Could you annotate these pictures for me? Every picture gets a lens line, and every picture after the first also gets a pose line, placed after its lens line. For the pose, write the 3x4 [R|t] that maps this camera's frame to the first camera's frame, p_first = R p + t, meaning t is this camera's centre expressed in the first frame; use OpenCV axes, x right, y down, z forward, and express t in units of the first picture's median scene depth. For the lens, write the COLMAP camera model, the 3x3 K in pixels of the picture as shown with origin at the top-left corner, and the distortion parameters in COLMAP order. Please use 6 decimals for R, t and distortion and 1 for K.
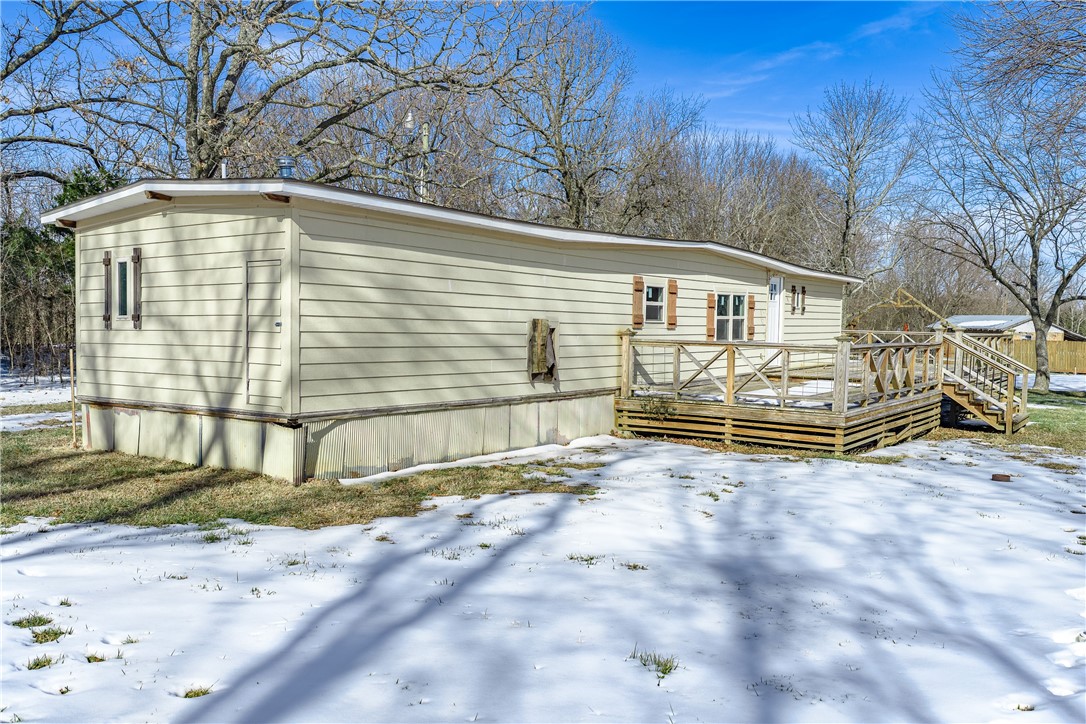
lens RADIAL K [[897.0, 0, 543.0], [0, 897.0, 362.0], [0, 0, 1]] dist [0.019165, -0.036136]
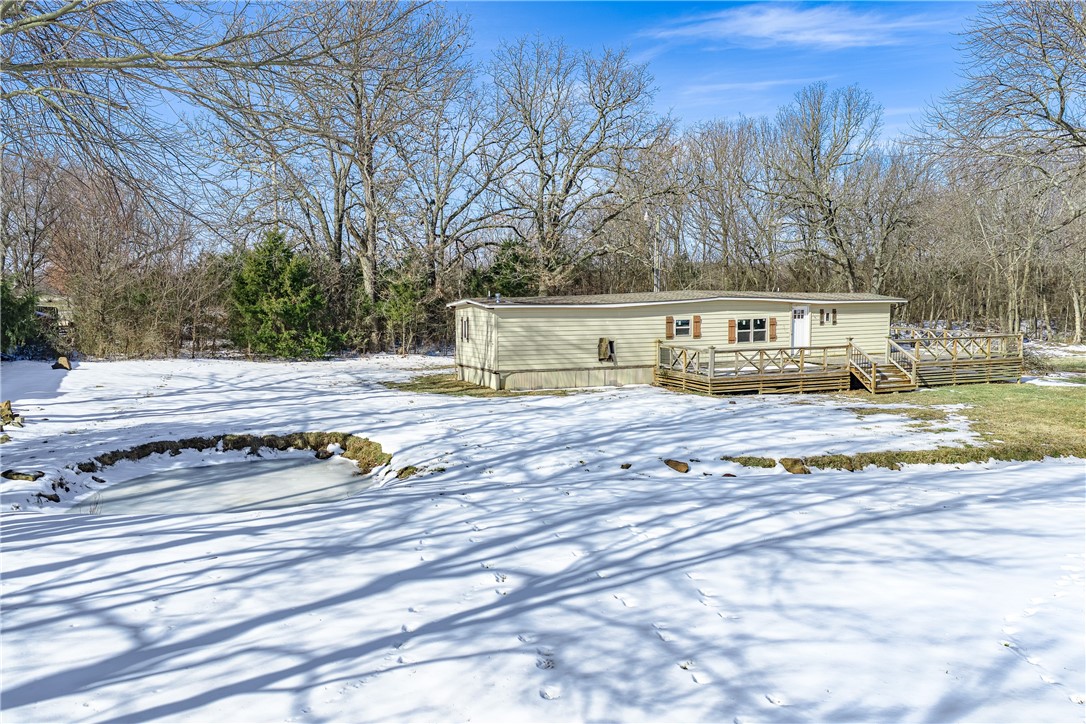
lens RADIAL K [[897.0, 0, 543.0], [0, 897.0, 362.0], [0, 0, 1]] dist [0.019165, -0.036136]
pose [[0.860860, 0.026655, -0.508143, 1.002377], [-0.006477, 0.999120, 0.041437, -0.072357], [0.508800, -0.032381, 0.860276, -1.148759]]
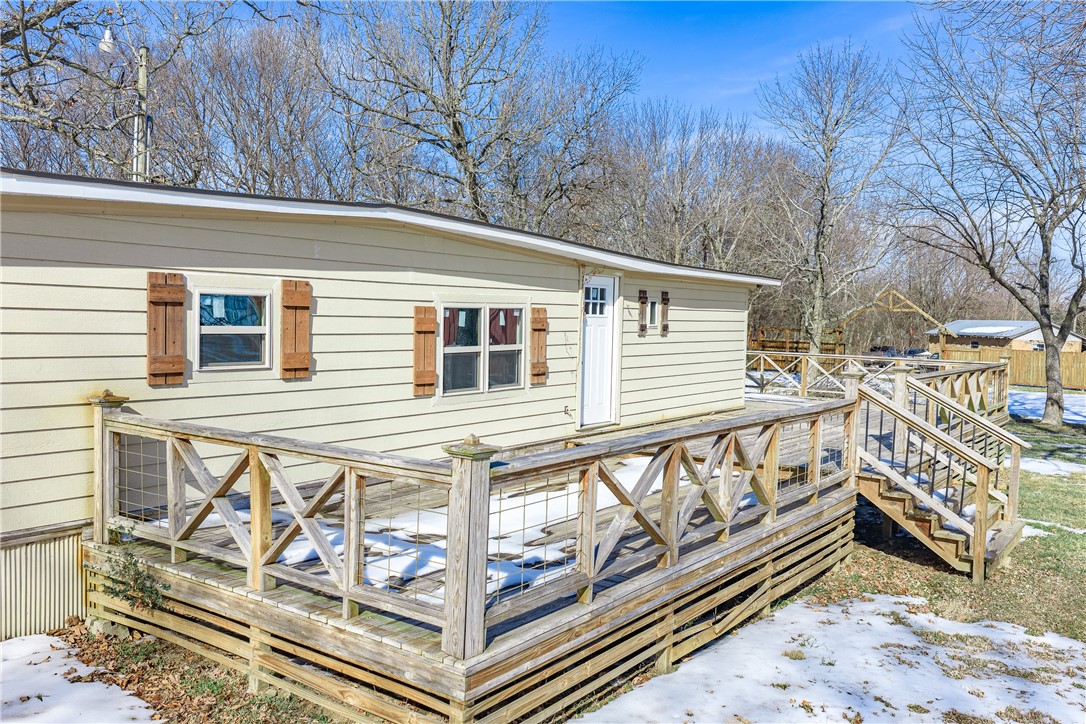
lens RADIAL K [[897.0, 0, 543.0], [0, 897.0, 362.0], [0, 0, 1]] dist [0.019165, -0.036136]
pose [[0.999889, 0.005471, -0.013873, 0.309331], [-0.005442, 0.999983, 0.002122, -0.051889], [0.013885, -0.002046, 0.999902, 0.541200]]
